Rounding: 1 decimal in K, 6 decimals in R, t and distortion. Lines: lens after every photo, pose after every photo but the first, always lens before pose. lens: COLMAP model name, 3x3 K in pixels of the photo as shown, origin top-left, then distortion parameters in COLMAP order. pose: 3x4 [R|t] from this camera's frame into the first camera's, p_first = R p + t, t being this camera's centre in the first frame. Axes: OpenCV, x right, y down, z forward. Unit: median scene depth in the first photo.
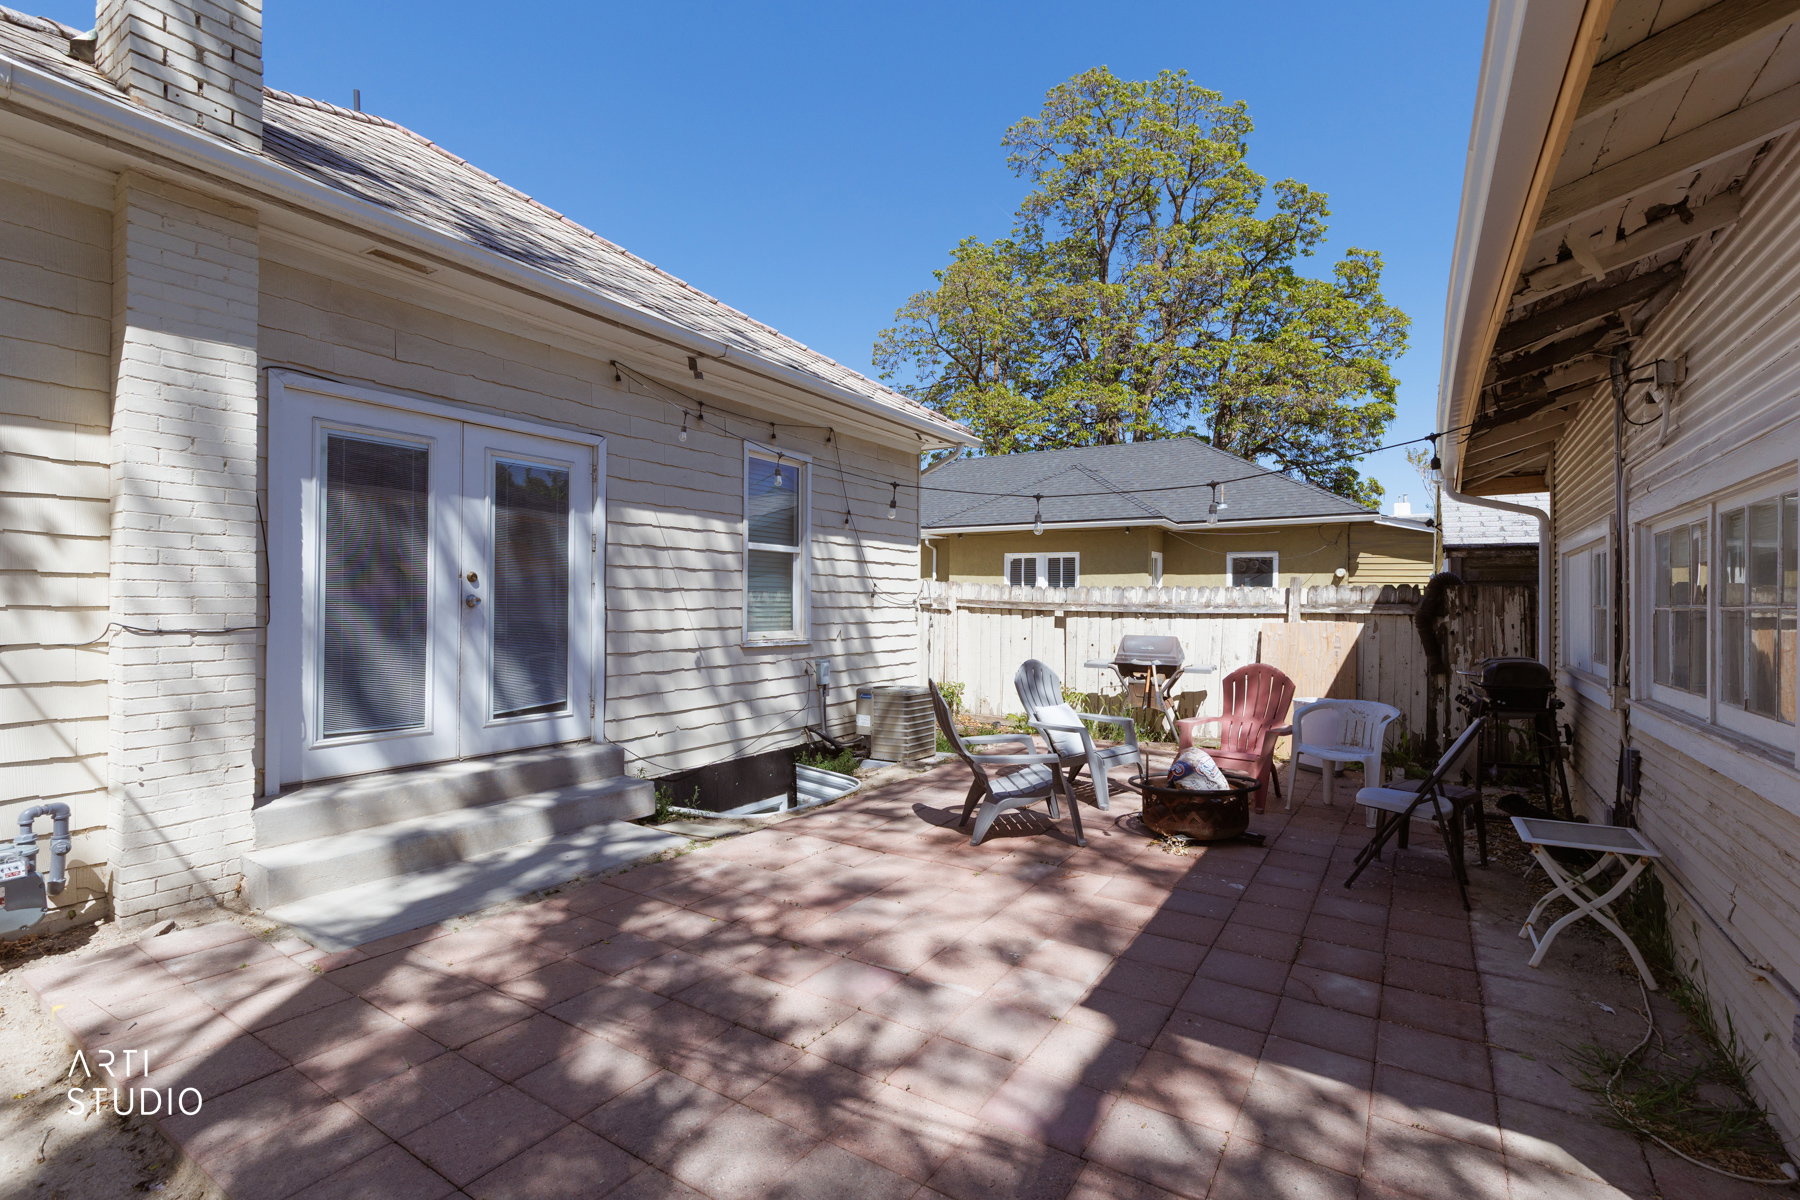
lens RADIAL K [[805.0, 0, 923.8], [0, 805.0, 592.4], [0, 0, 1]] dist [0.006259, -0.001104]
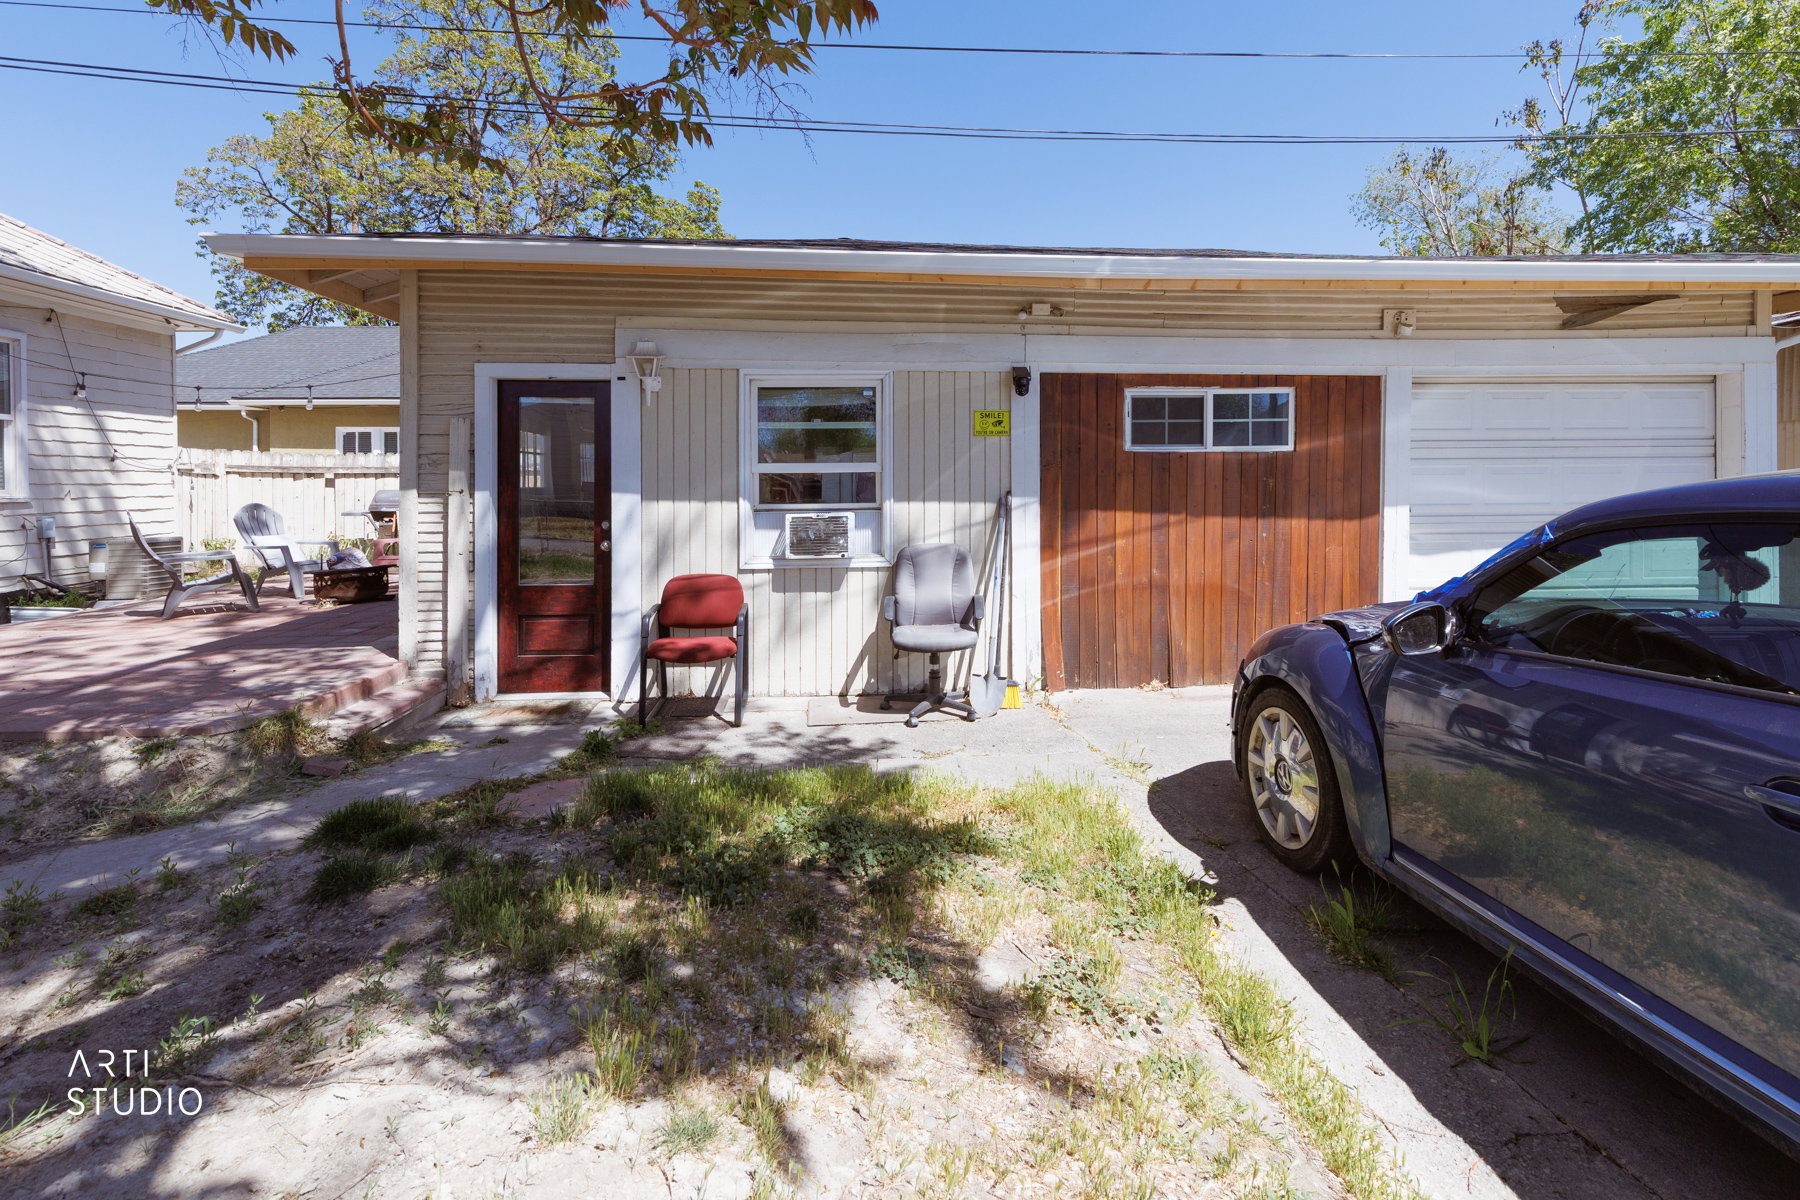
lens RADIAL K [[796.1, 0, 874.5], [0, 796.1, 488.6], [0, 0, 1]] dist [-0.001578, -0.000403]
pose [[0.810332, -0.023005, 0.585519, 0.139935], [0.010200, 0.999631, 0.025159, 0.025372], [-0.585882, -0.014415, 0.810268, -0.501077]]
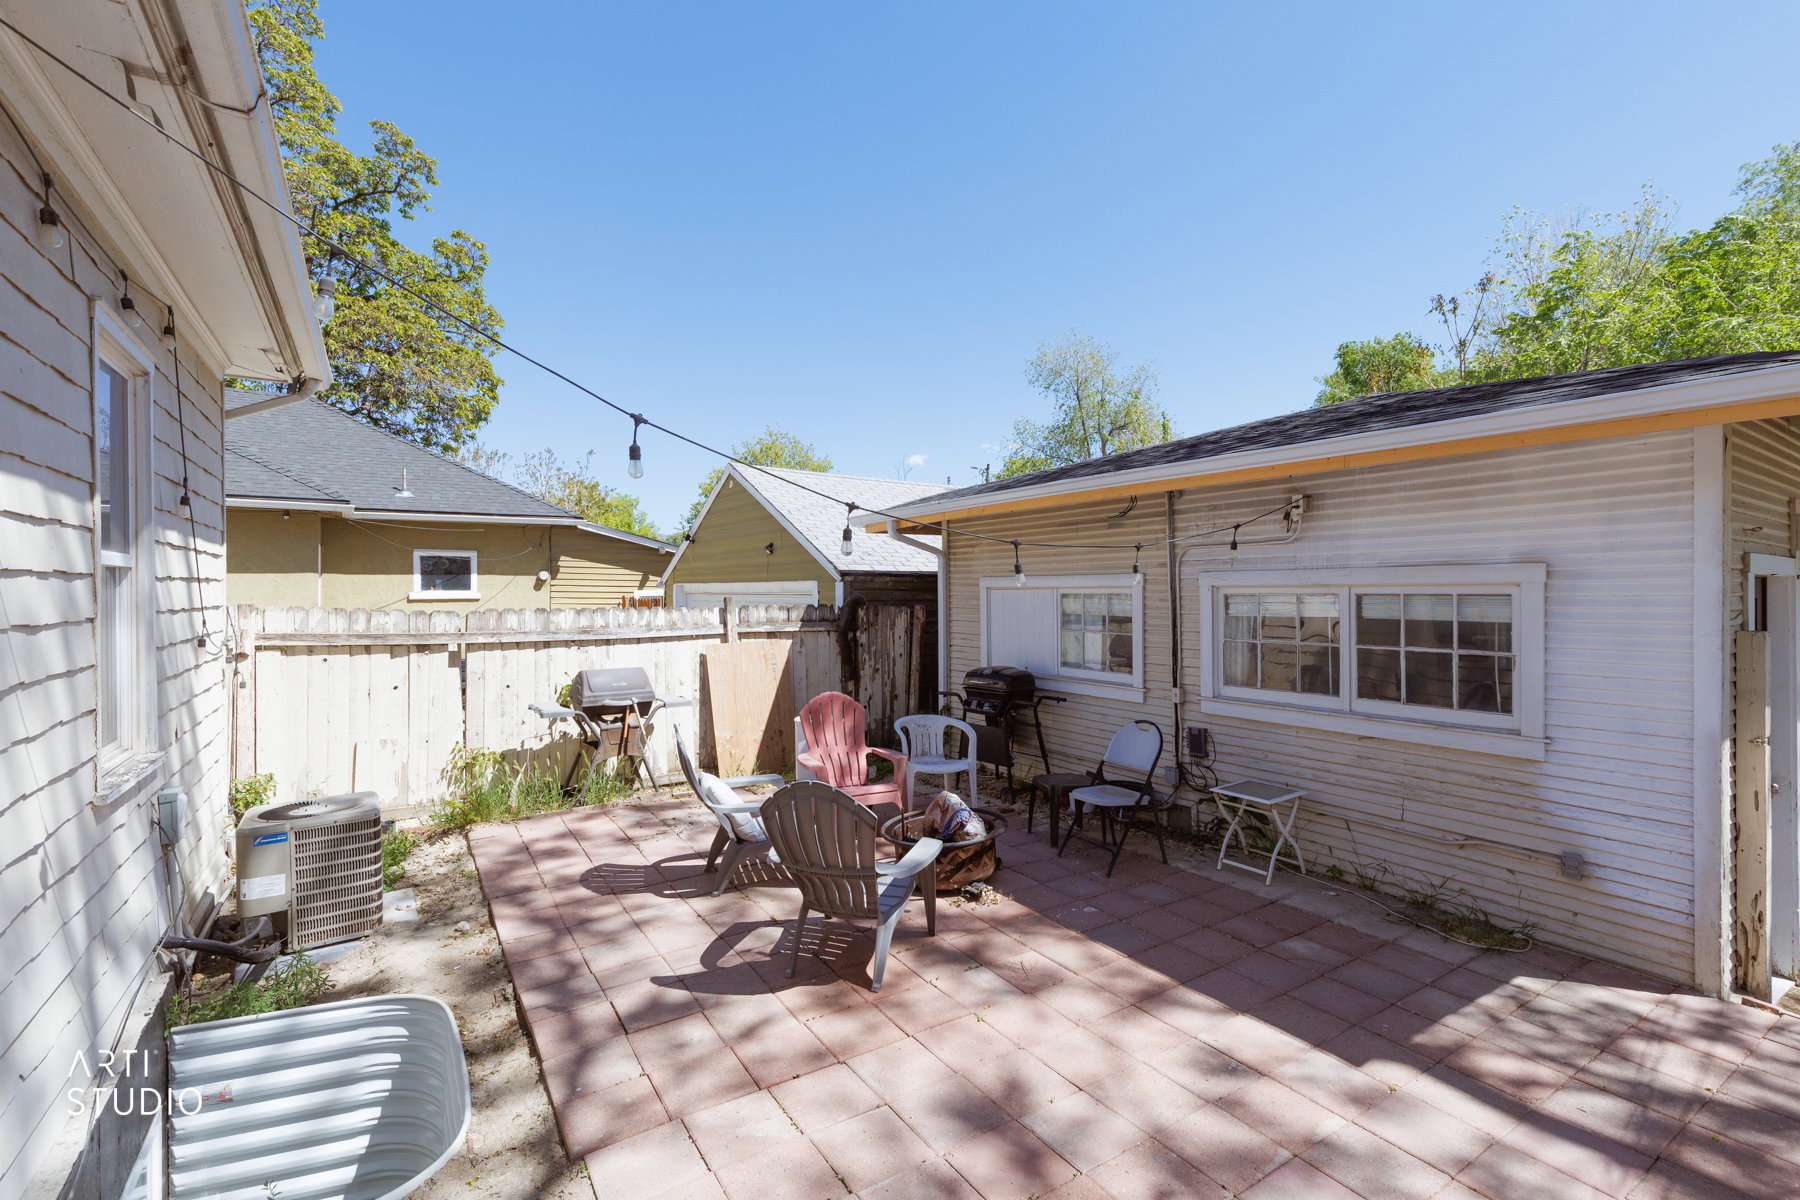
lens RADIAL K [[794.1, 0, 919.5], [0, 794.1, 593.2], [0, 0, 1]] dist [0.003272, 0.000540]
pose [[0.439934, -0.010535, 0.897968, -0.305309], [-0.003114, 0.999907, 0.013257, -0.035221], [-0.898025, -0.008629, 0.439860, 0.332242]]
